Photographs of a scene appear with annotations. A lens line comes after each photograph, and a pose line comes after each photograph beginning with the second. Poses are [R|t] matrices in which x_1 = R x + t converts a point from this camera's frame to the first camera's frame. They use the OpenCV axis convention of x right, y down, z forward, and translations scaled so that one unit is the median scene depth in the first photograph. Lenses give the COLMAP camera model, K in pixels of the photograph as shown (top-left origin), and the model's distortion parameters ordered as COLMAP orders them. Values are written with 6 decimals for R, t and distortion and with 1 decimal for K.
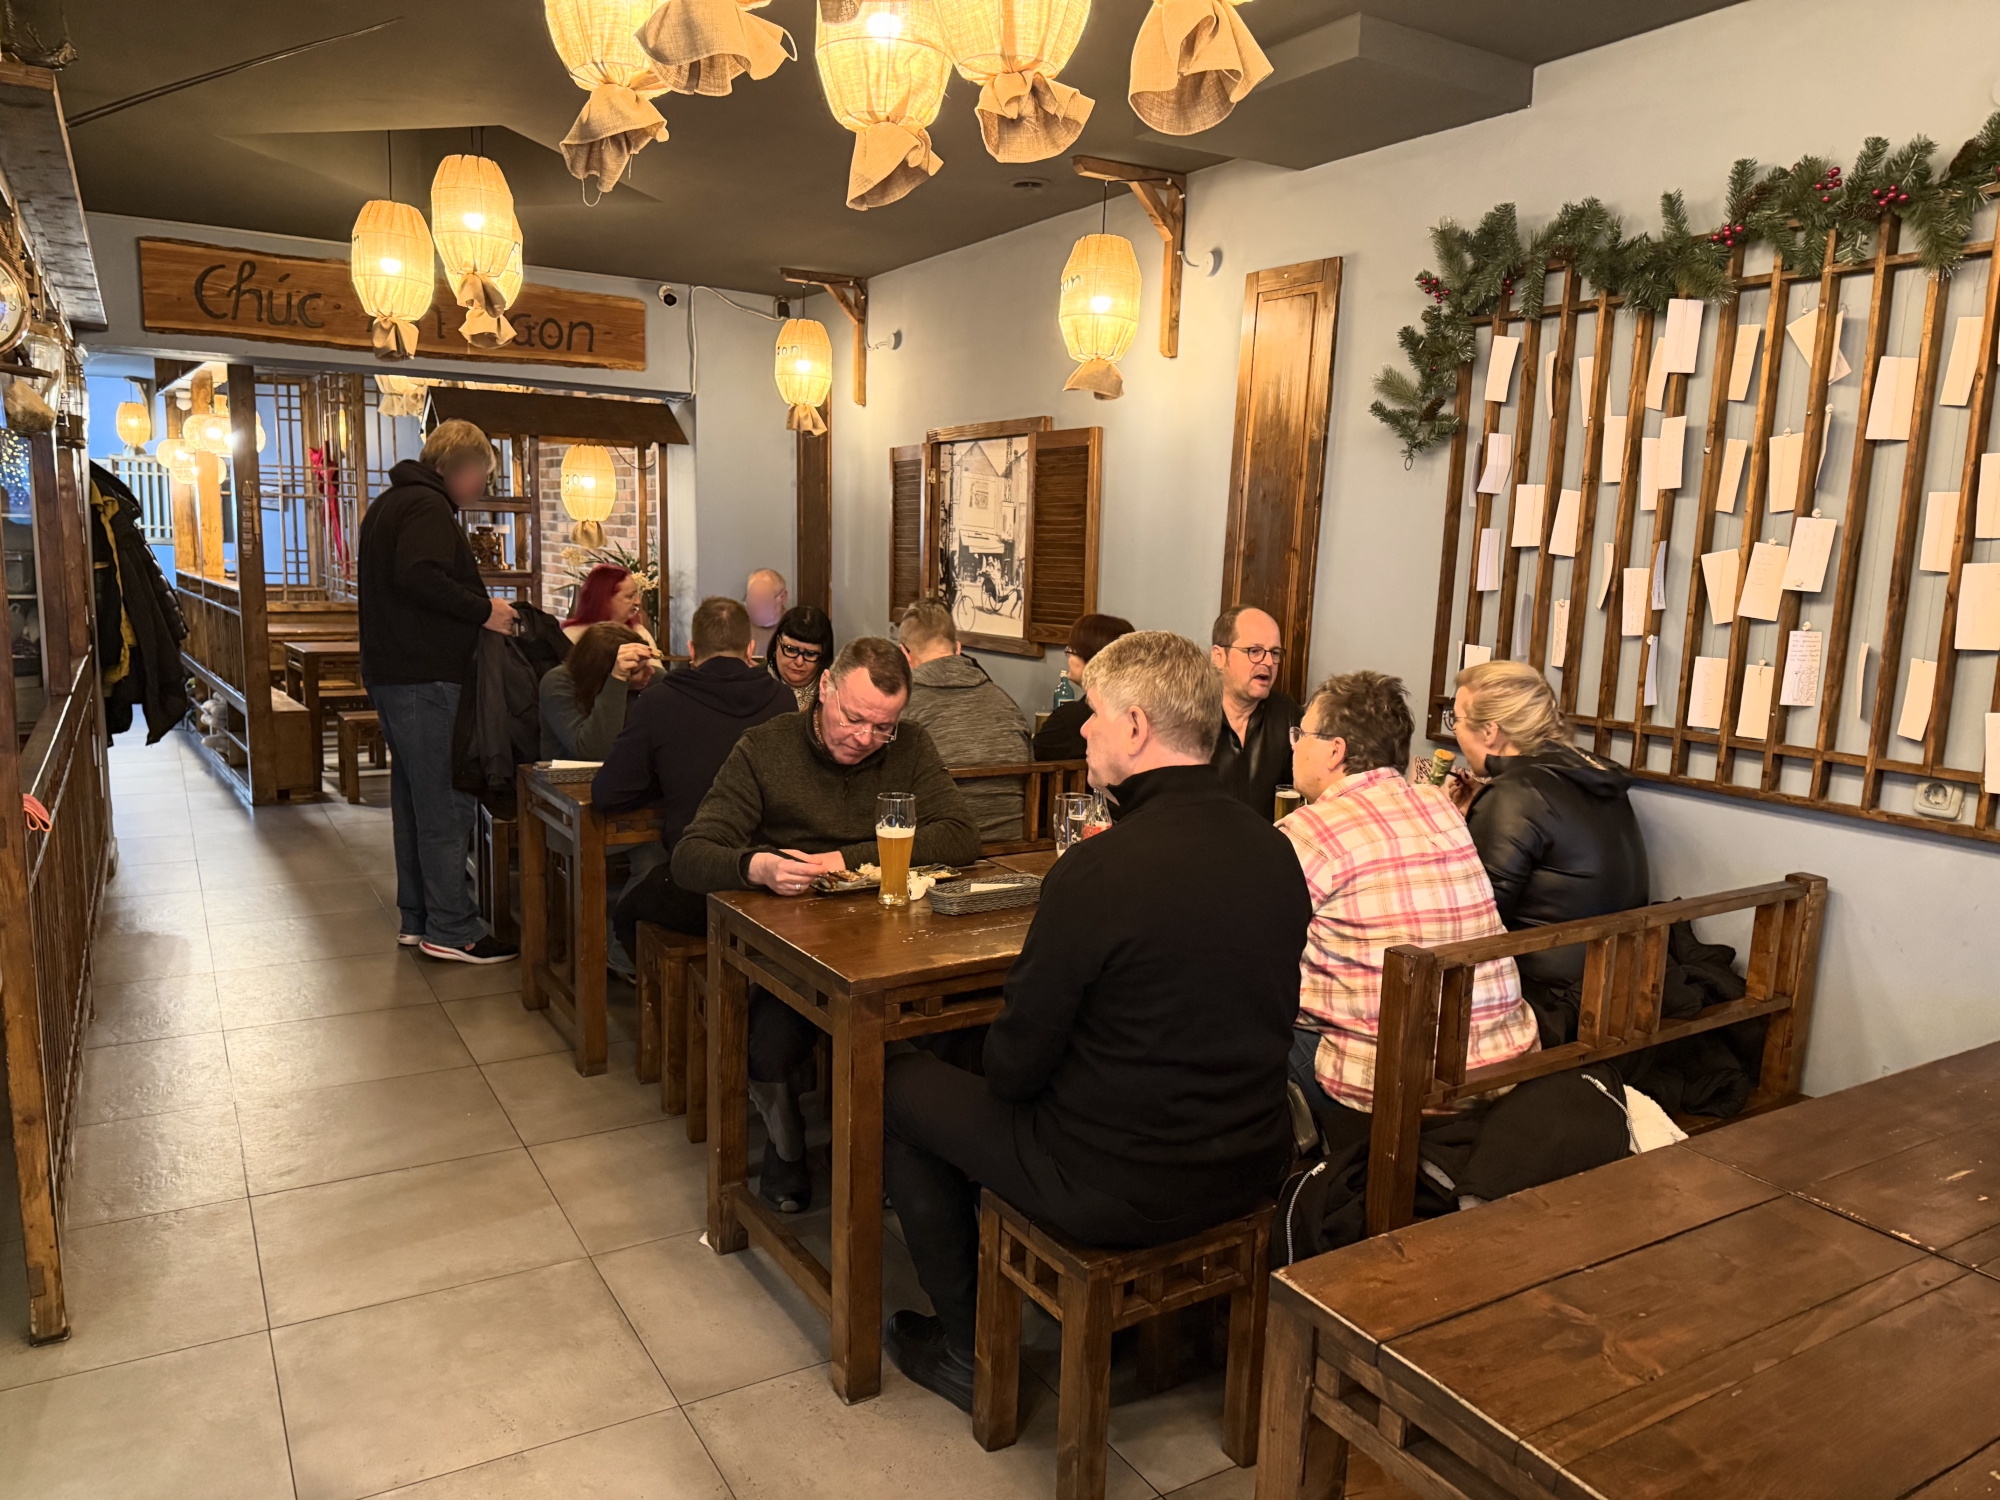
lens RADIAL K [[1437.9, 0, 1074.7], [0, 1437.9, 782.8], [0, 0, 1]] dist [-0.009047, -0.017973]
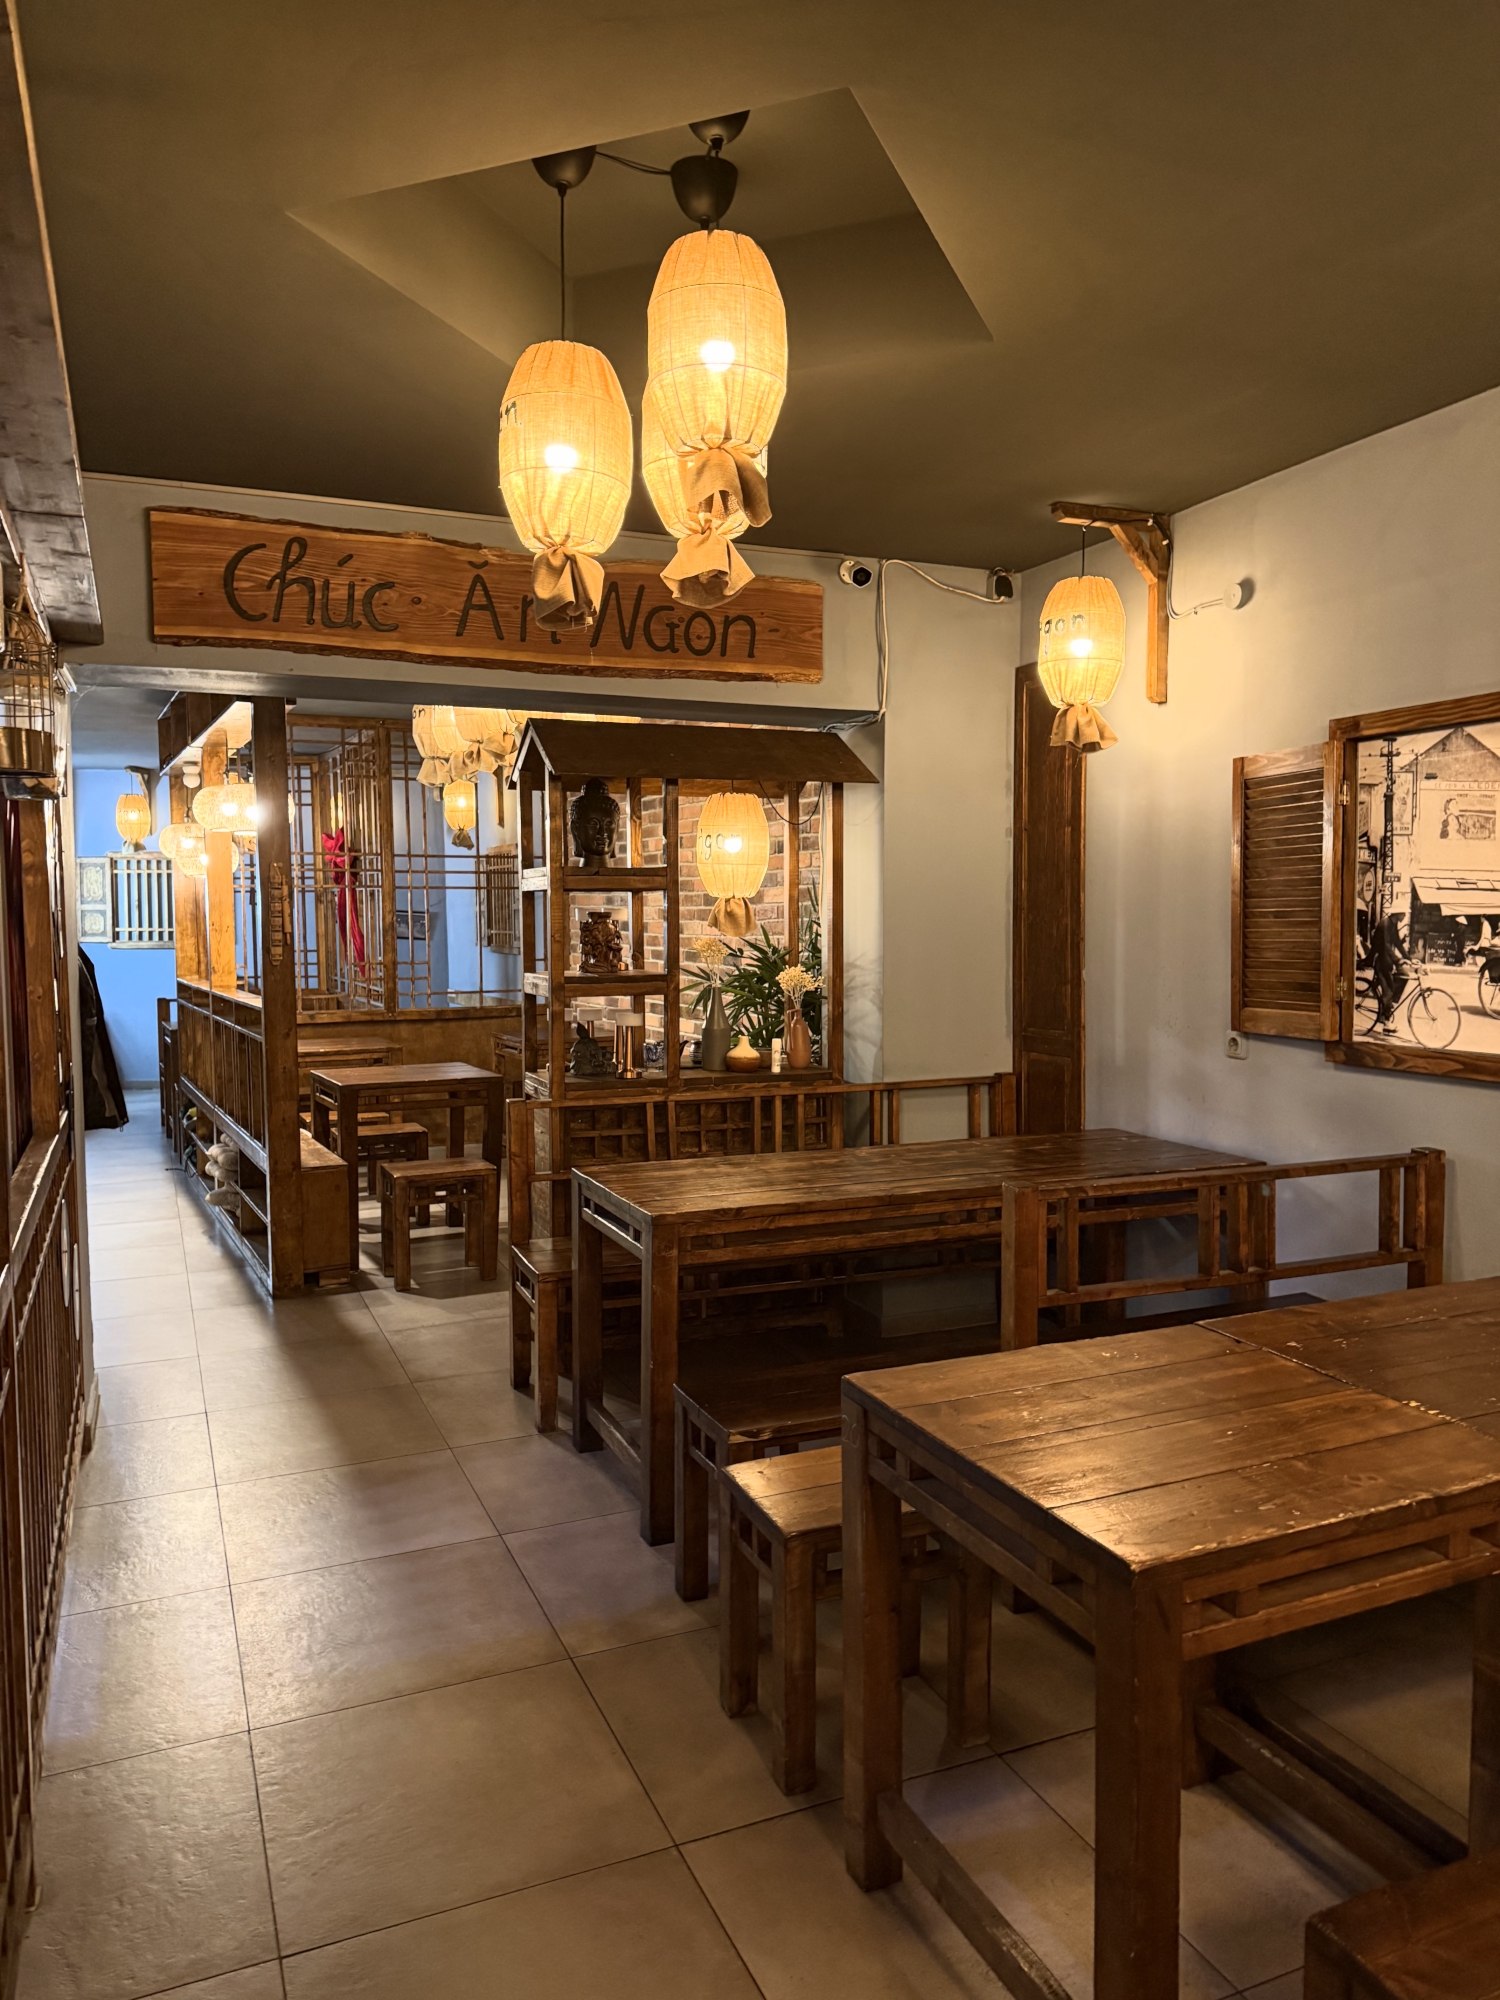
lens RADIAL K [[1408.8, 0, 794.6], [0, 1408.8, 1005.2], [0, 0, 1]] dist [0.159203, -0.394051]
pose [[0.989002, -0.033828, -0.143981, -0.219554], [0.018925, 0.994435, -0.103640, -0.058250], [0.146685, 0.099775, 0.984138, 0.332453]]
